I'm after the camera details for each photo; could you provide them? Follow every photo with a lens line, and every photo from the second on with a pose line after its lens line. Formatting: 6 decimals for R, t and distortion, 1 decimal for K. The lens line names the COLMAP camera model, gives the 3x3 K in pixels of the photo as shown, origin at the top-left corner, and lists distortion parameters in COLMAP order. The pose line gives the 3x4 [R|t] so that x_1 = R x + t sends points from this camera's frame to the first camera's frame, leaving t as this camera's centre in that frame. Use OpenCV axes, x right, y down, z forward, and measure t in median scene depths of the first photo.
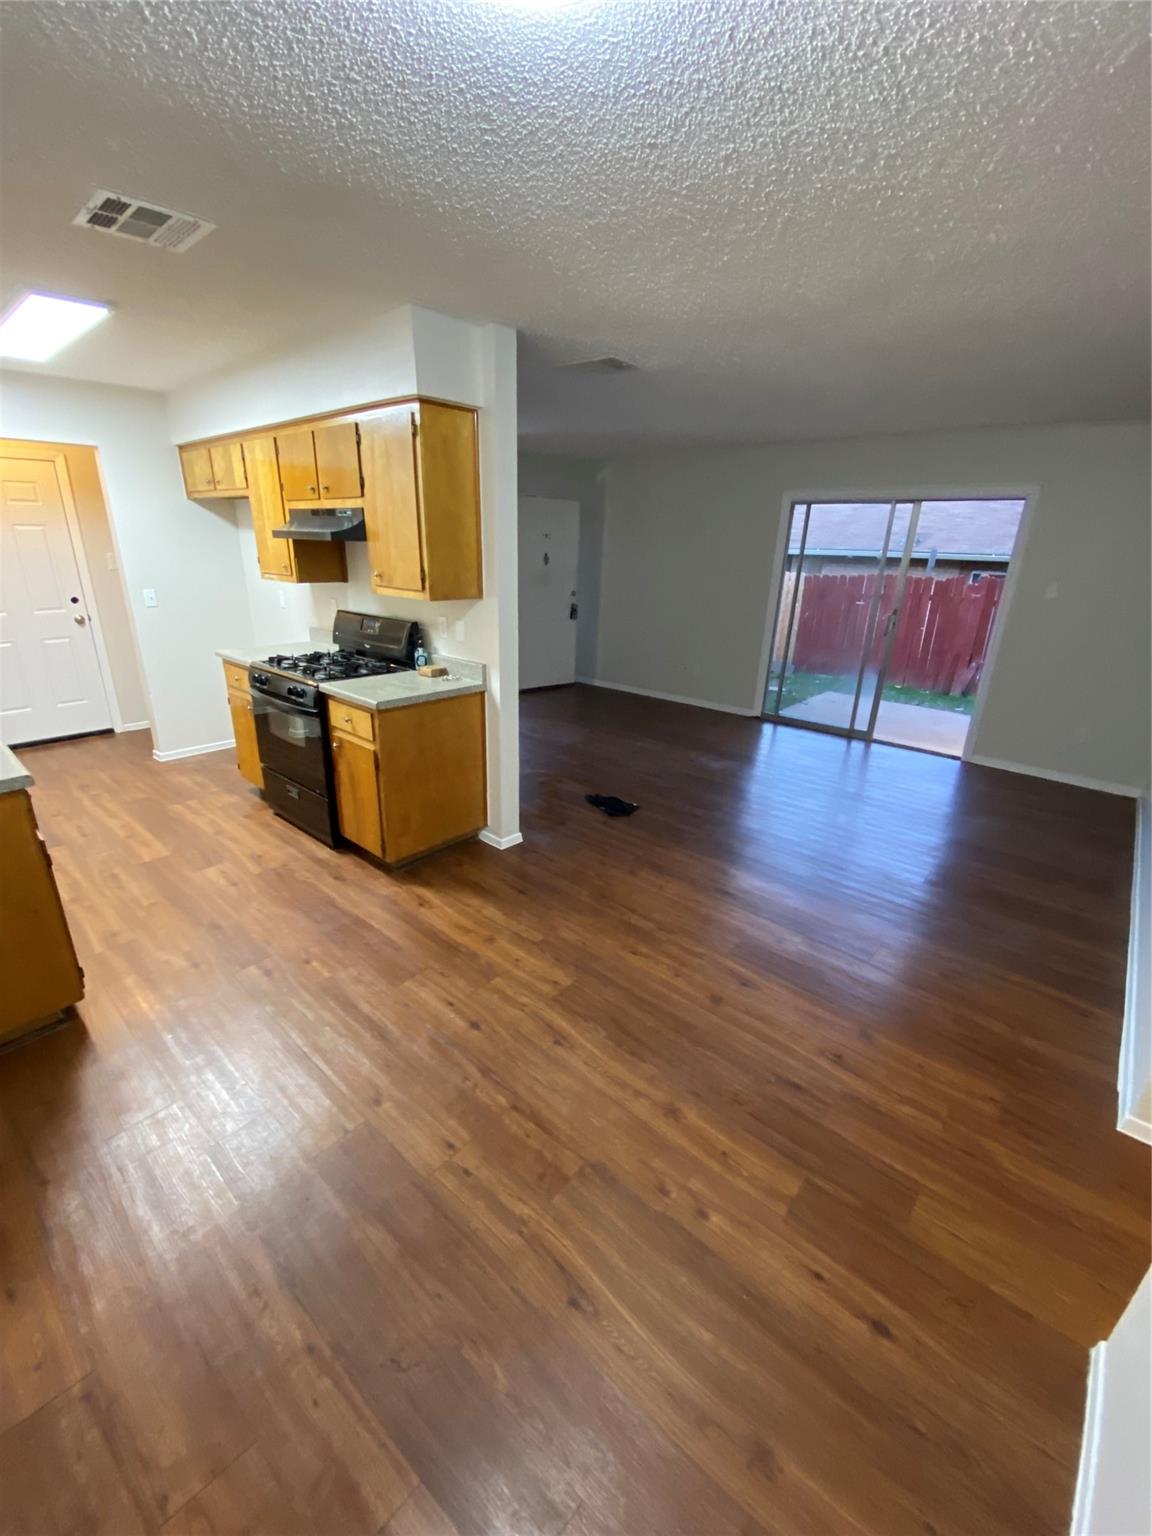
lens RADIAL K [[615.5, 0, 572.0], [0, 615.5, 765.4], [0, 0, 1]] dist [0.036105, -0.027543]
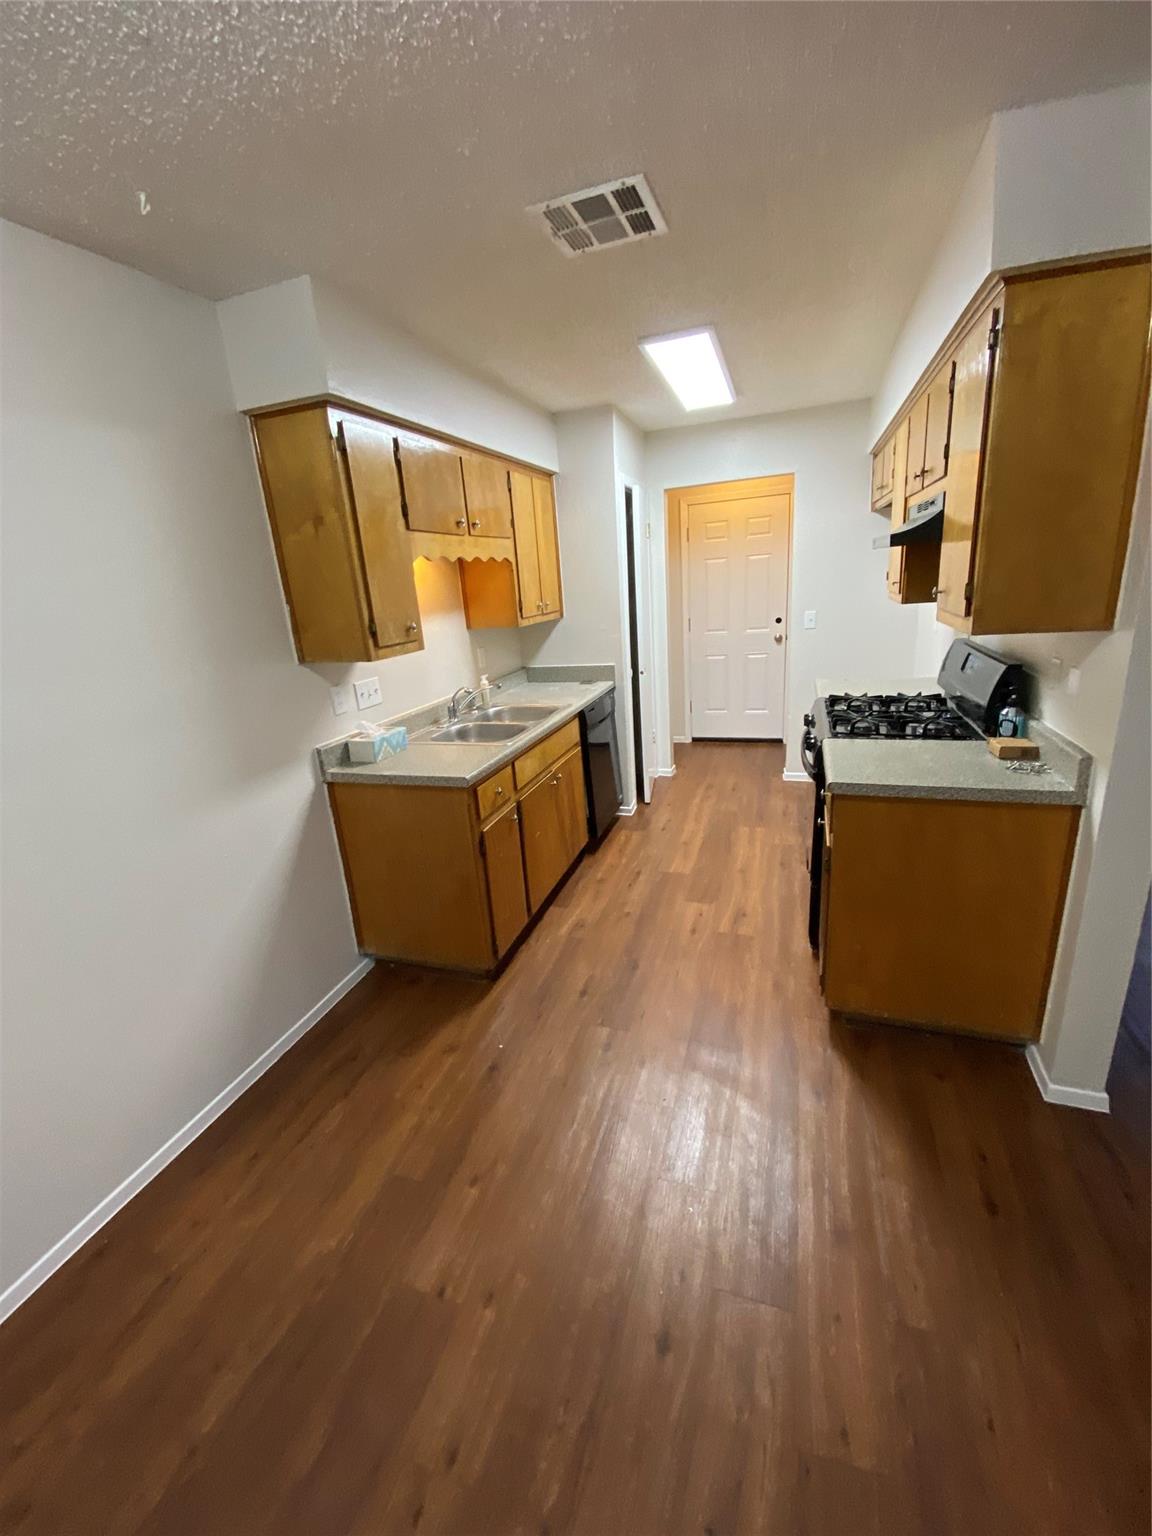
lens RADIAL K [[615.5, 0, 572.0], [0, 615.5, 765.4], [0, 0, 1]] dist [0.036105, -0.027543]
pose [[0.373705, 0.218282, -0.901497, 0.153505], [-0.231878, 0.963040, 0.137061, -0.121658], [0.898096, 0.157818, 0.410508, 0.385114]]
